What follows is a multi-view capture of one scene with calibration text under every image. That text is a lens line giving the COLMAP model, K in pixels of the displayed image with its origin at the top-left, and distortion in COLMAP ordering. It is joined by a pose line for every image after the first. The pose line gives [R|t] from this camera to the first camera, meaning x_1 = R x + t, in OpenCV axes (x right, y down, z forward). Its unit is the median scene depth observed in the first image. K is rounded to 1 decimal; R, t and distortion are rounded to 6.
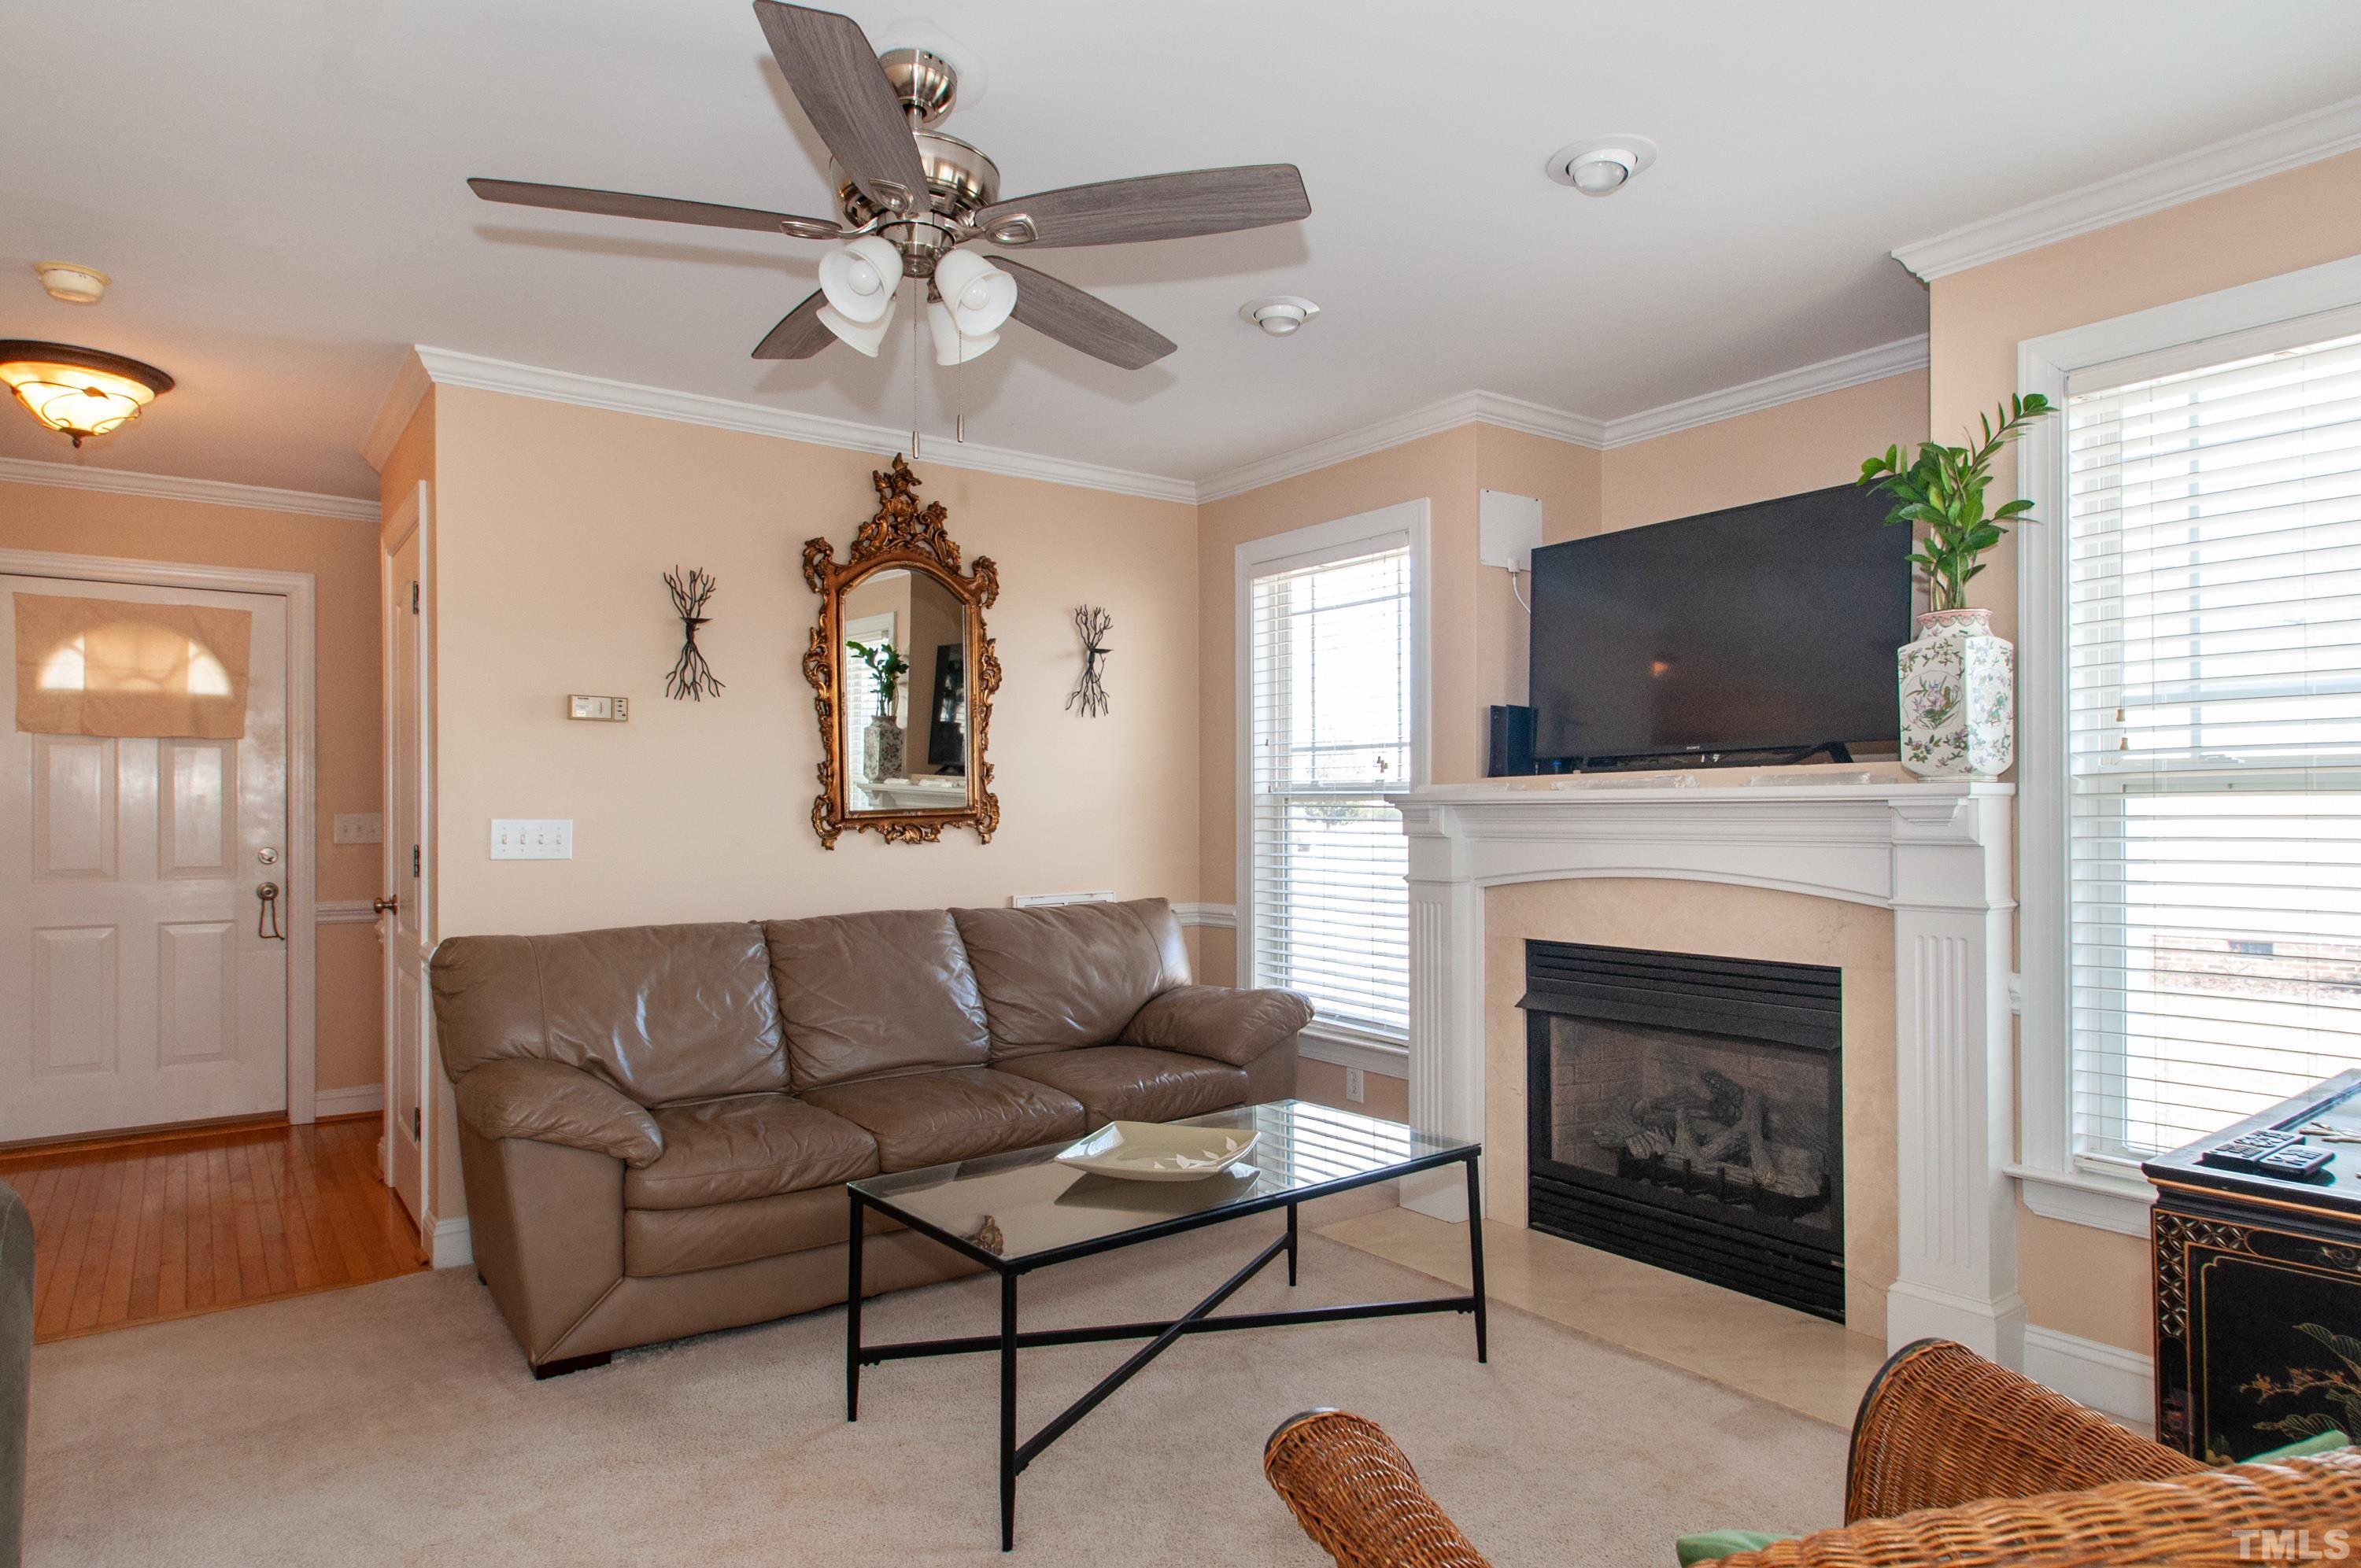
lens RADIAL K [[1337.1, 0, 1180.9], [0, 1337.1, 776.6], [0, 0, 1]] dist [-0.006736, -0.000729]
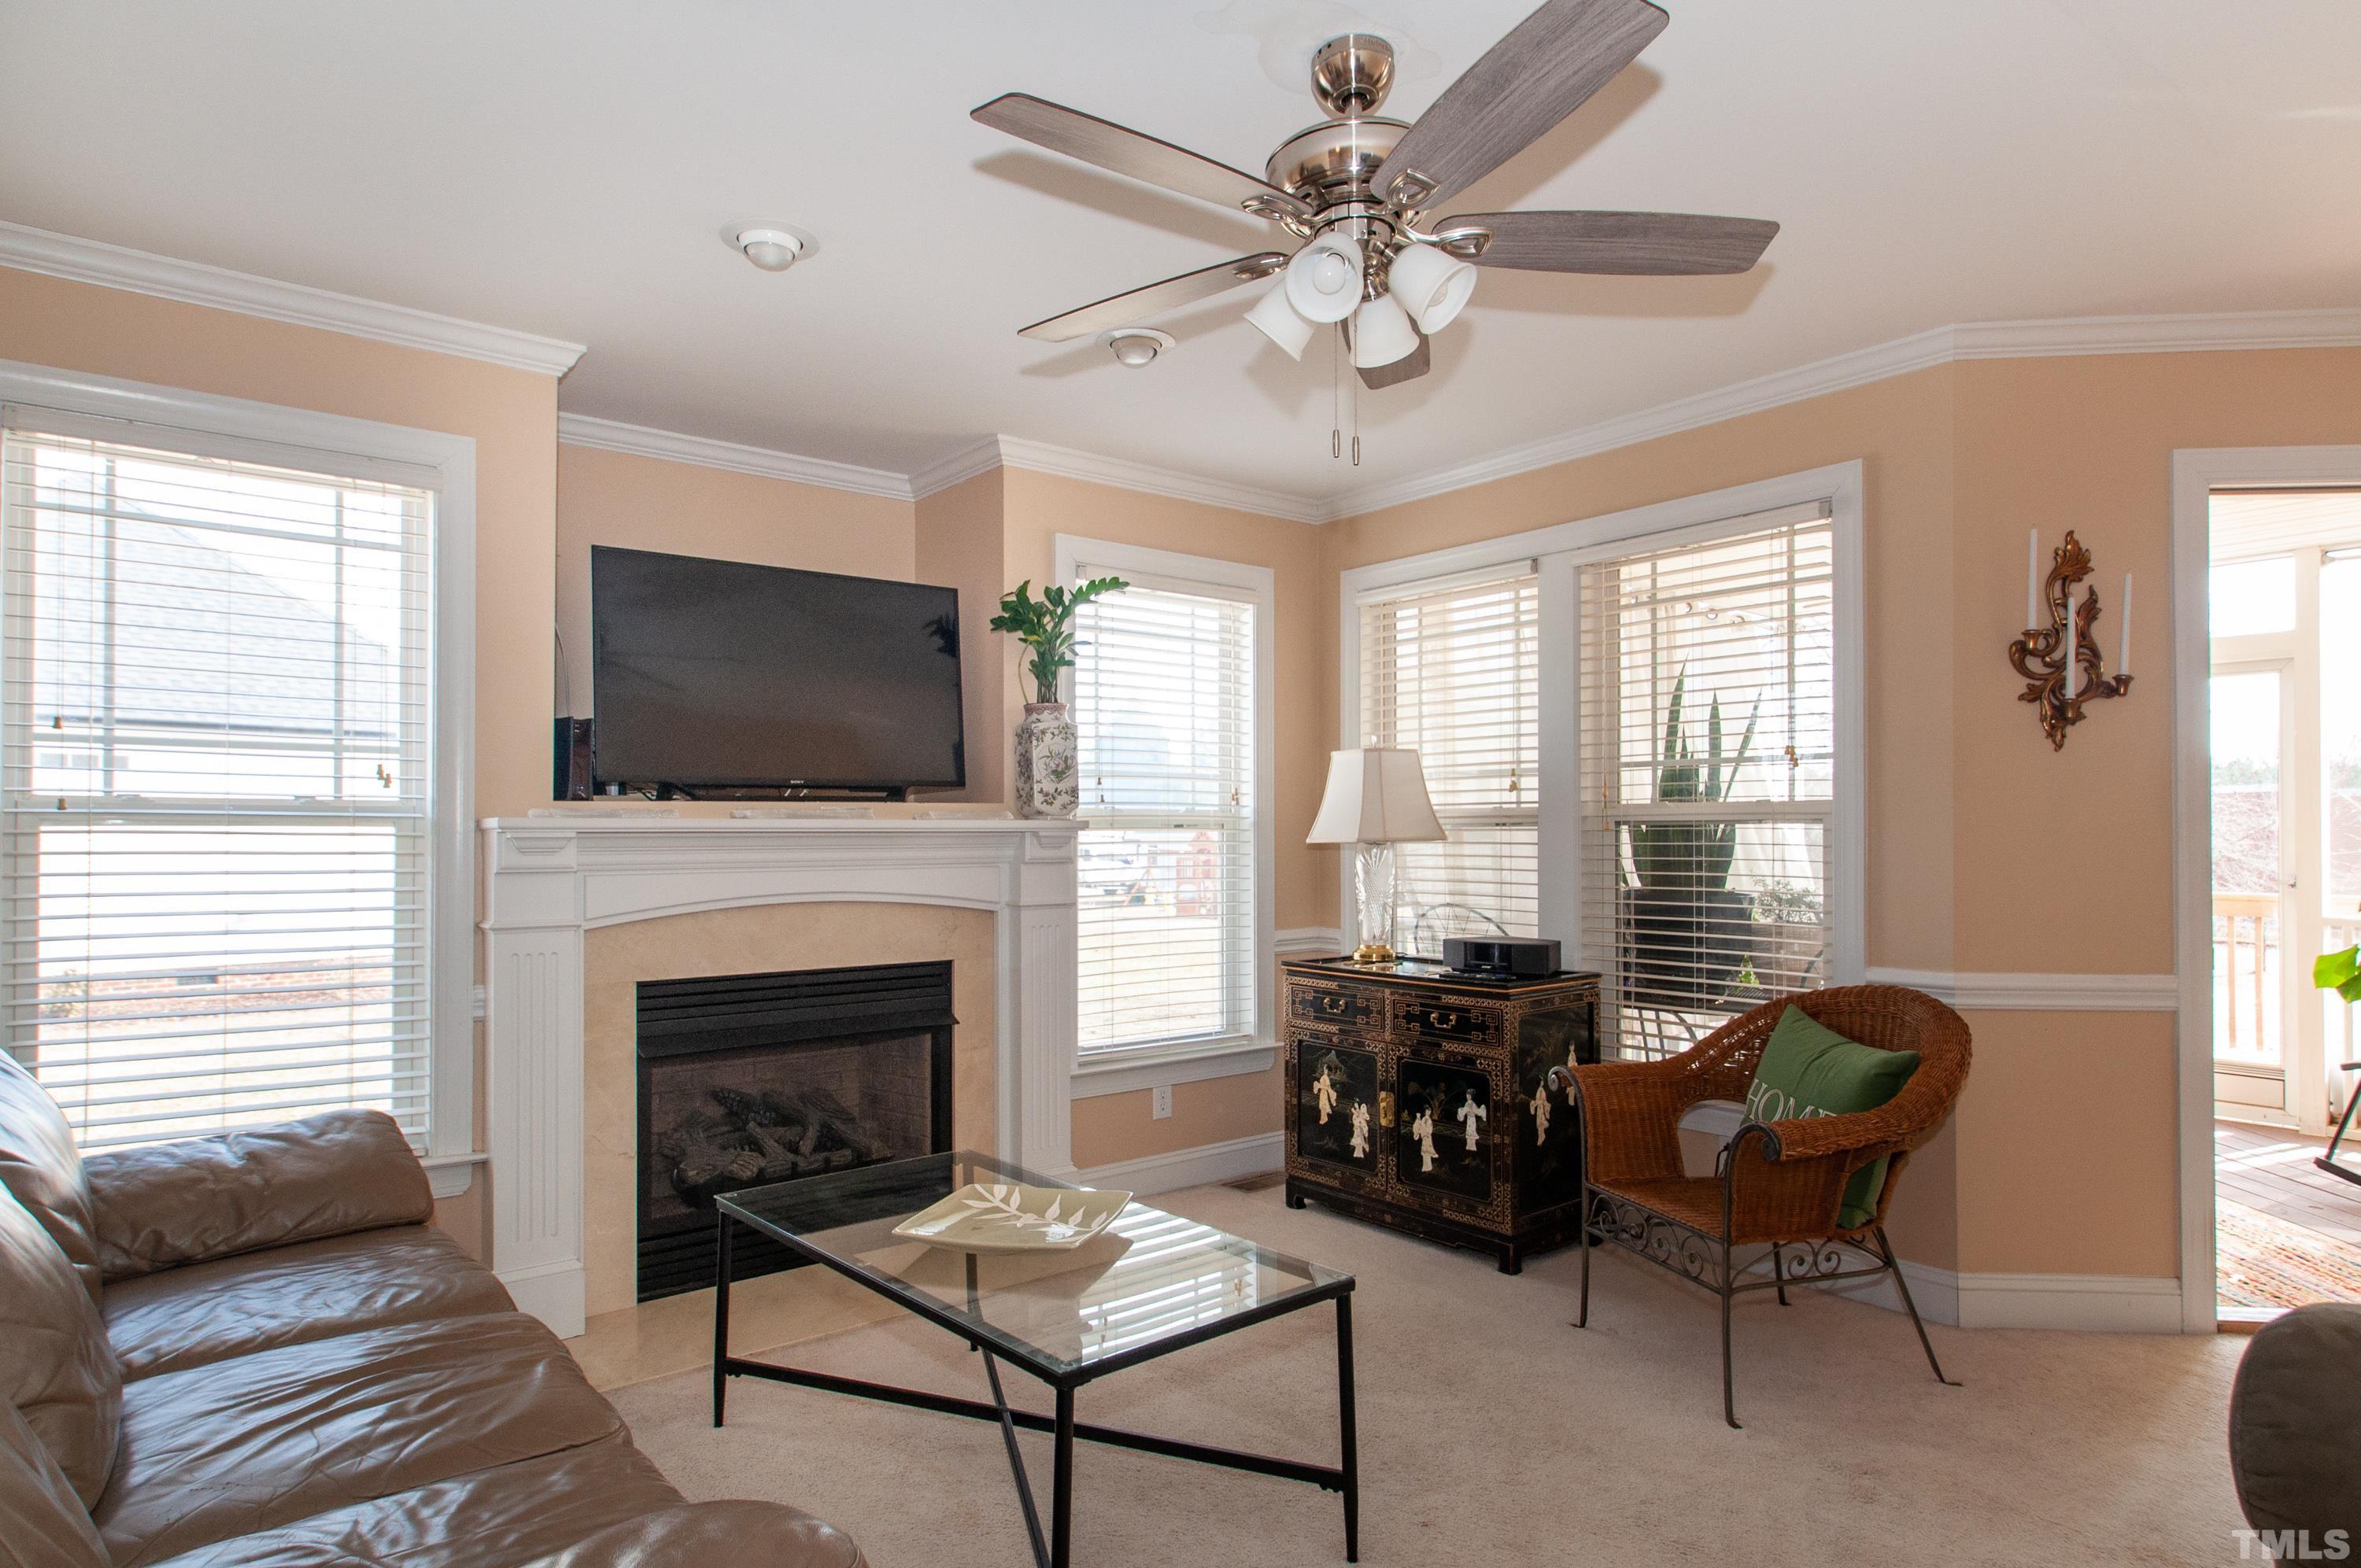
lens RADIAL K [[1337.1, 0, 1187.0], [0, 1337.1, 804.8], [0, 0, 1]] dist [-0.006736, -0.000729]
pose [[-0.059336, 0.026666, 0.997882, -0.934939], [-0.022133, 0.999362, -0.028022, 0.026824], [-0.997993, -0.023749, -0.058708, 0.968207]]
